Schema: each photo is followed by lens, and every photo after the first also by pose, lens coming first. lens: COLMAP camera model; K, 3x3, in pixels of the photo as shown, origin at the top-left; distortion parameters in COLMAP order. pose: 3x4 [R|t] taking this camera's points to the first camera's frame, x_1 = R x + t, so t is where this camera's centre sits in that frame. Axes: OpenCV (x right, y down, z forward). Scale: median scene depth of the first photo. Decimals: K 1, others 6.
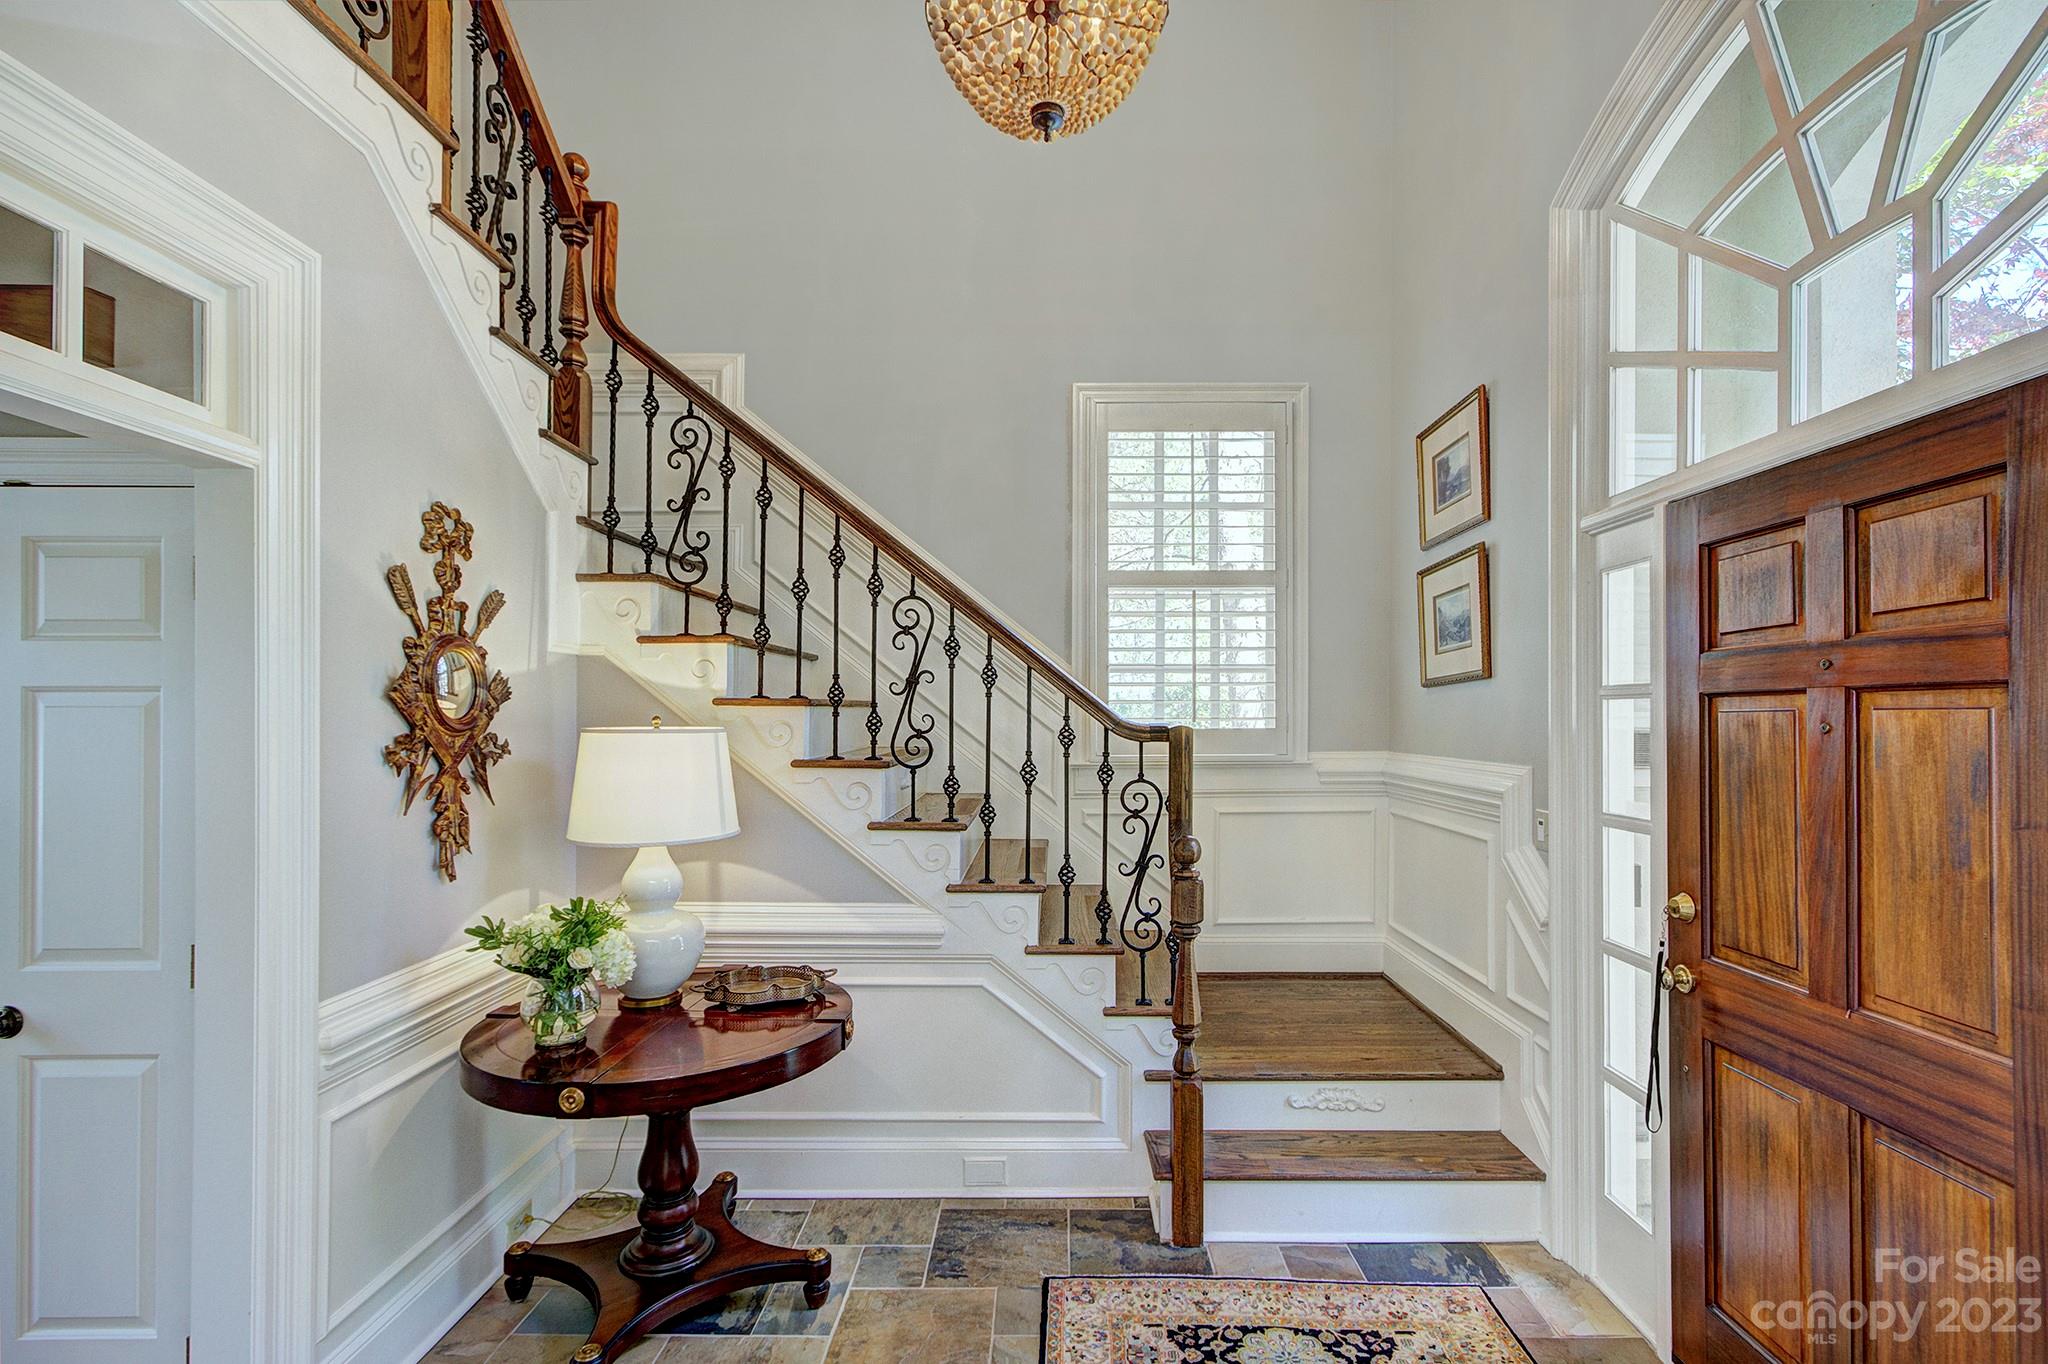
lens RADIAL K [[936.6, 0, 1022.7], [0, 936.6, 701.5], [0, 0, 1]] dist [0.000292, 0.000469]
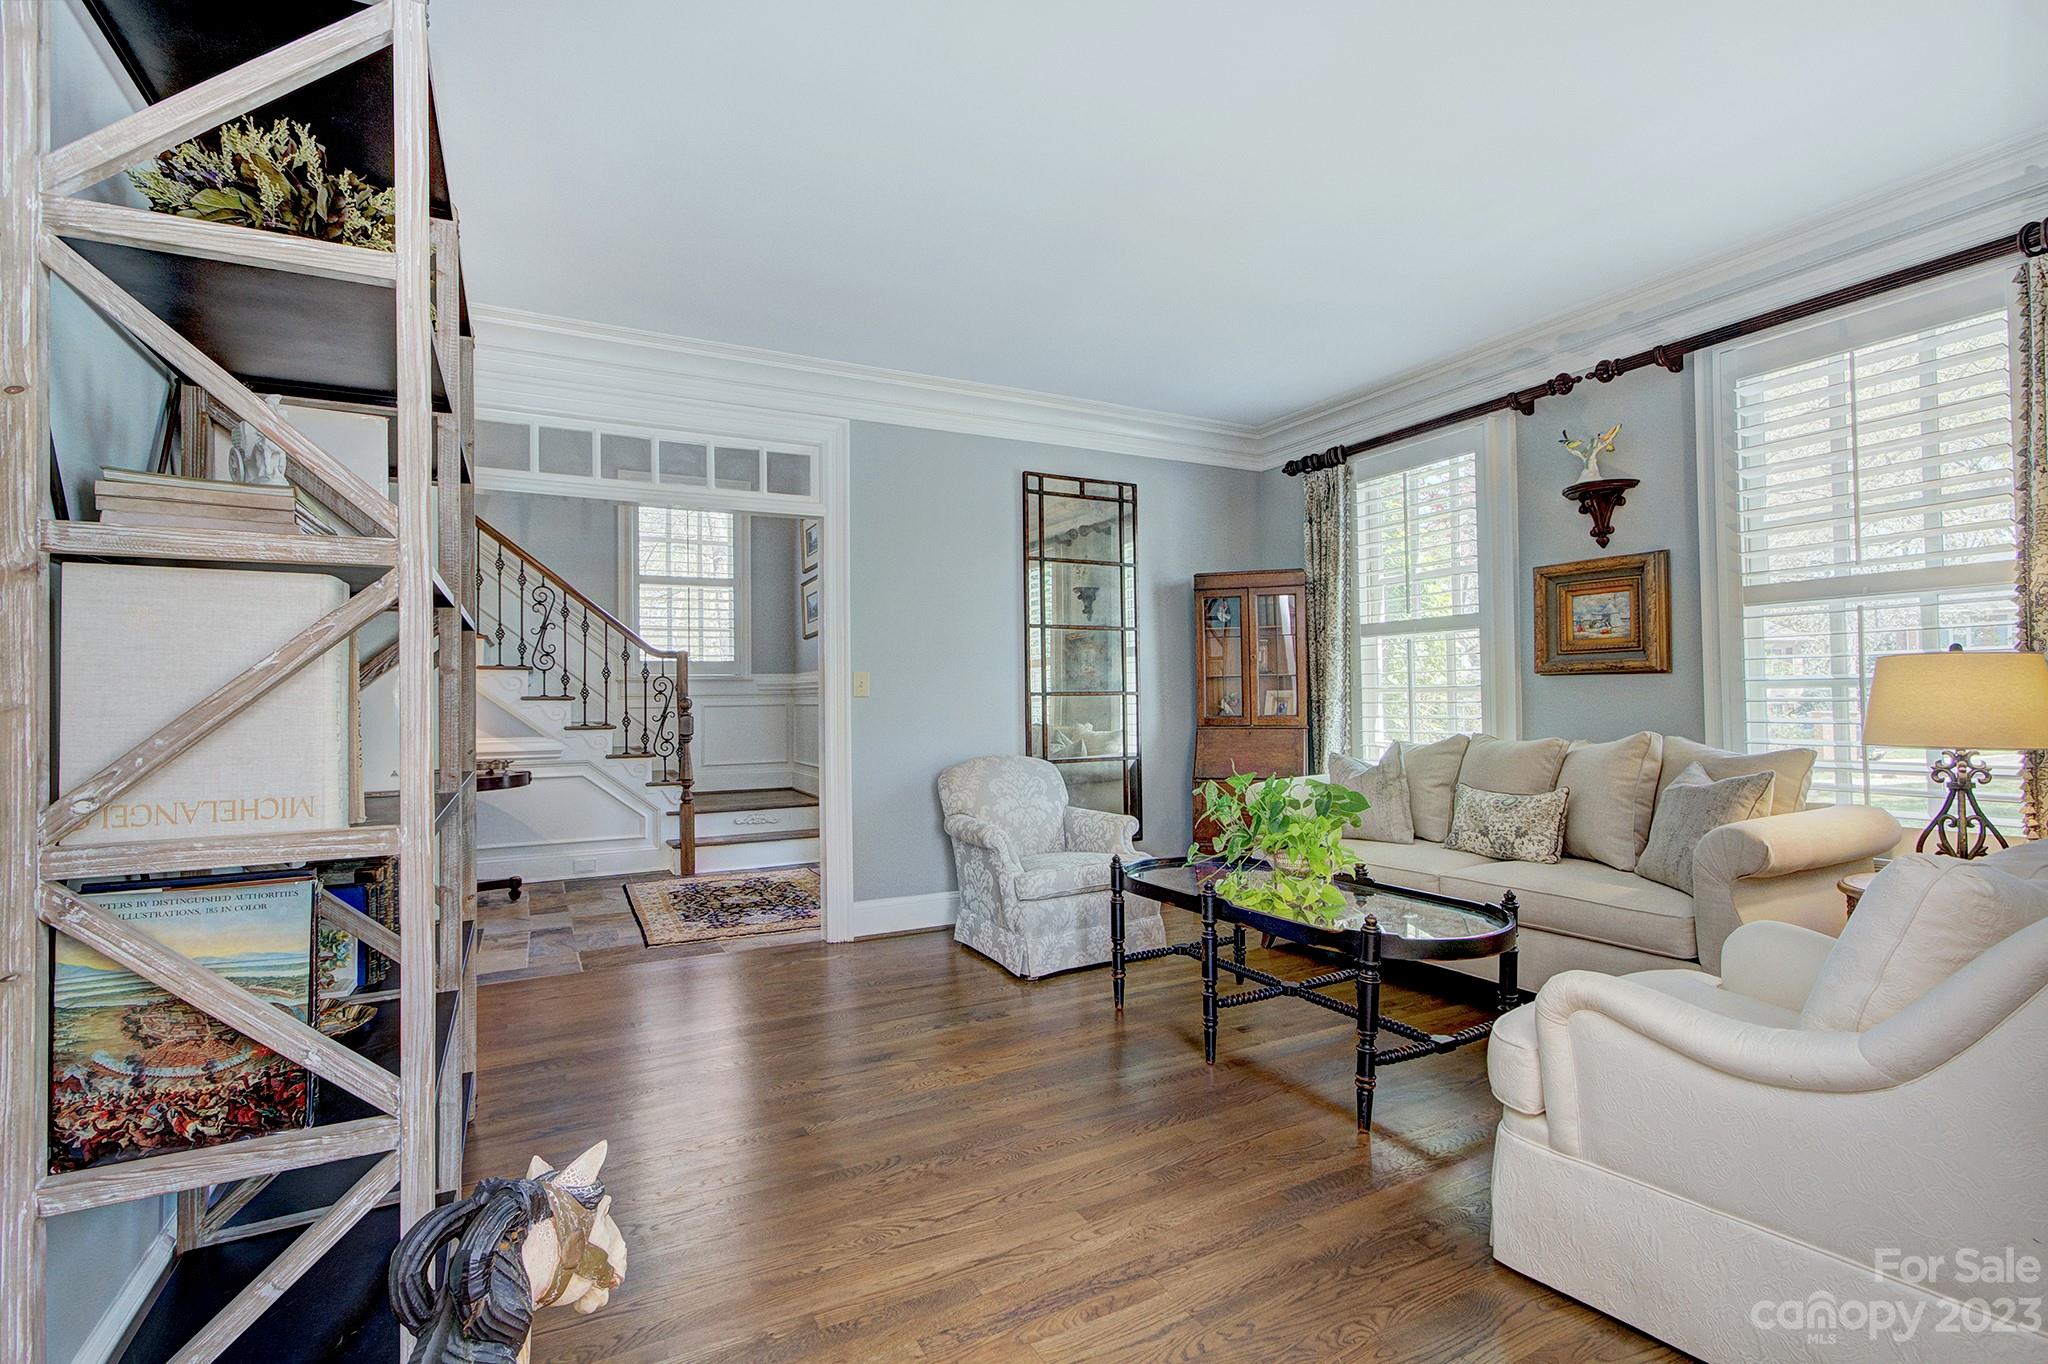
lens RADIAL K [[936.6, 0, 1021.5], [0, 936.6, 689.5], [0, 0, 1]] dist [0.000292, 0.000469]
pose [[0.868976, -0.009772, 0.494757, -0.222046], [0.009151, 0.999951, 0.003678, 0.113067], [-0.494769, 0.001331, 0.869024, -1.271585]]
